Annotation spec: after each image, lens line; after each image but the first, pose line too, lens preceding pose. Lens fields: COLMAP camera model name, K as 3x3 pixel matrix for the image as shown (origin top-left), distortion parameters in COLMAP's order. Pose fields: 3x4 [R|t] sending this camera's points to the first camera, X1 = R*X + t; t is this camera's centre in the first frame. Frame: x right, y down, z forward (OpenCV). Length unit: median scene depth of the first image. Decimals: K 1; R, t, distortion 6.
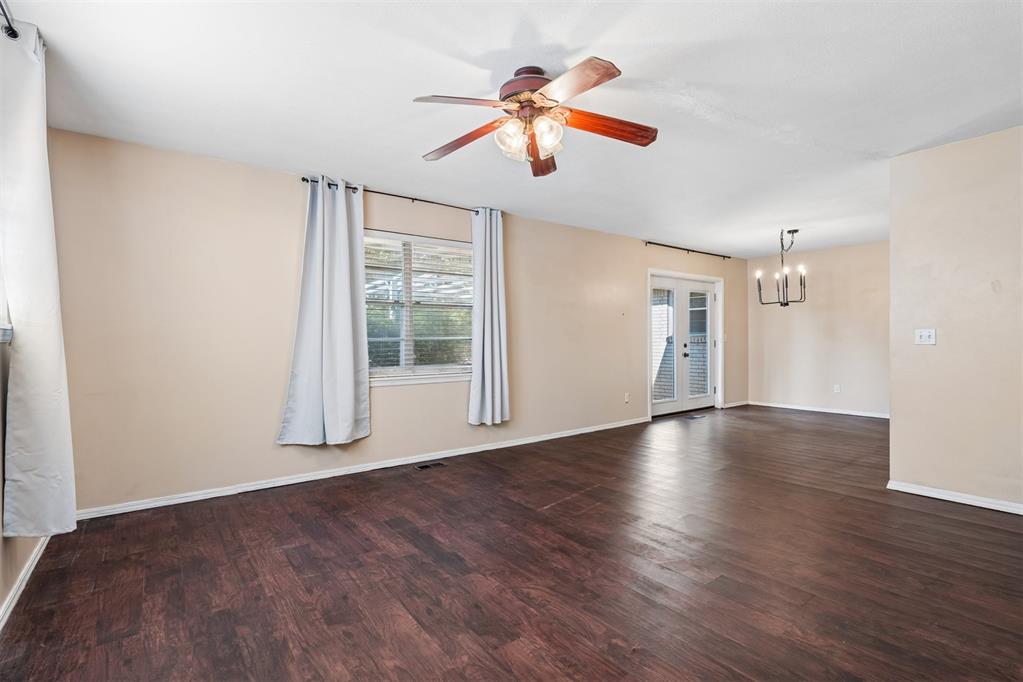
lens RADIAL K [[476.8, 0, 511.5], [0, 476.8, 341.0], [0, 0, 1]] dist [-0.000572, -0.000107]
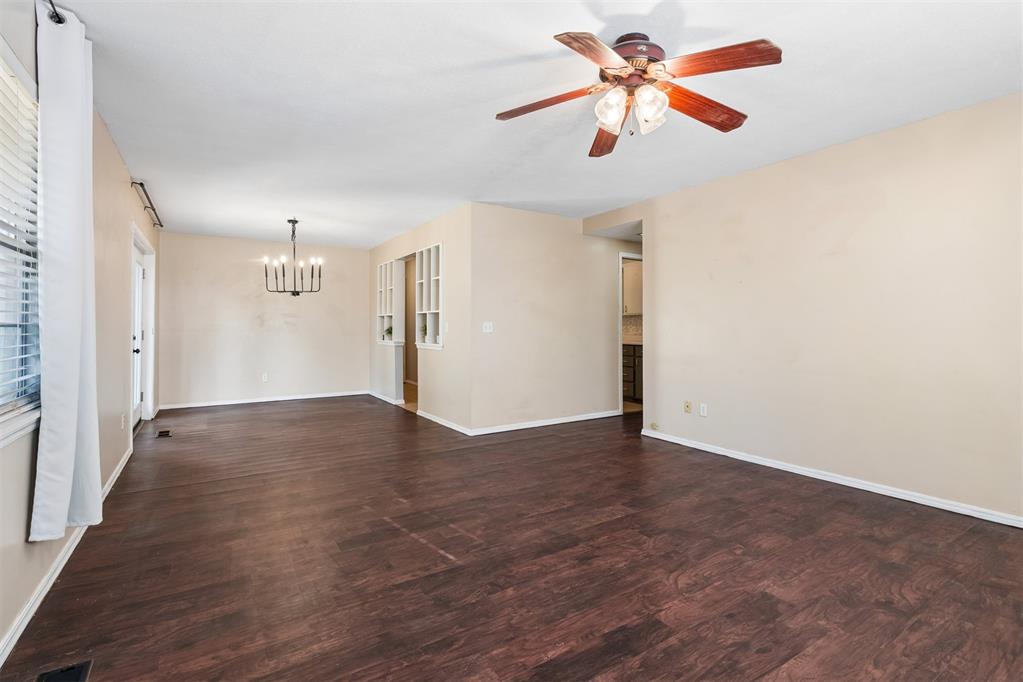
lens RADIAL K [[468.8, 0, 512.8], [0, 468.8, 329.3], [0, 0, 1]] dist [-0.003187, 0.000623]
pose [[0.075782, 0.004004, 0.997116, -0.638035], [0.004047, 0.999982, -0.004323, 0.003788], [-0.997116, 0.004363, 0.075765, 0.854378]]
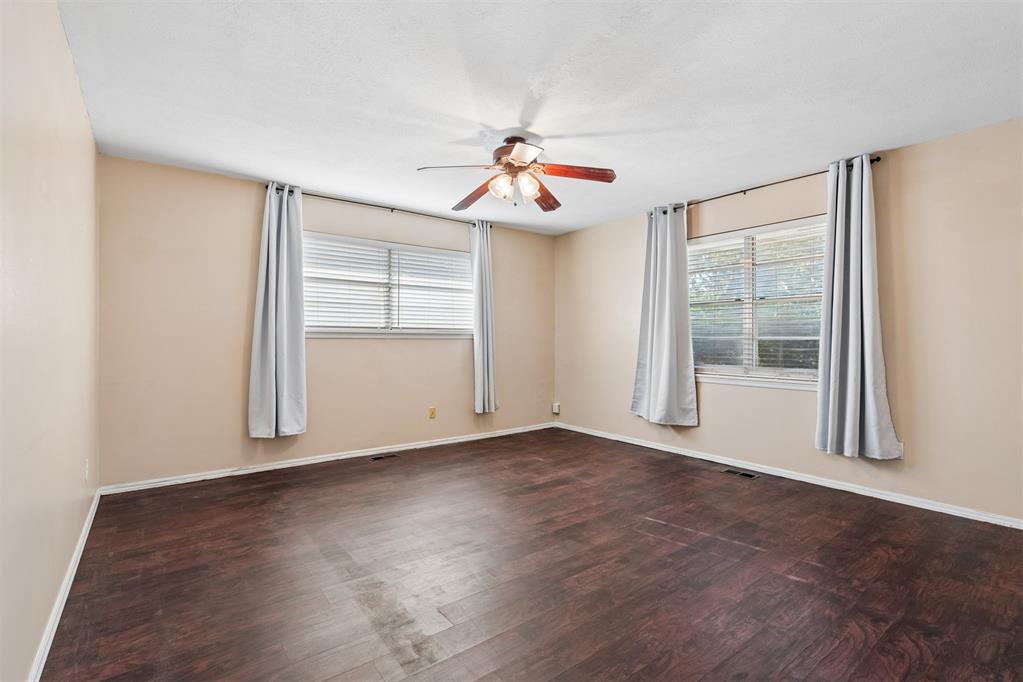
lens RADIAL K [[468.8, 0, 511.5], [0, 468.8, 341.0], [0, 0, 1]] dist [-0.003144, -0.000188]
pose [[0.007468, 0.010404, -0.999918, 0.987473], [-0.005172, 0.999933, 0.010366, -0.007732], [0.999959, 0.005094, 0.007521, 0.720818]]
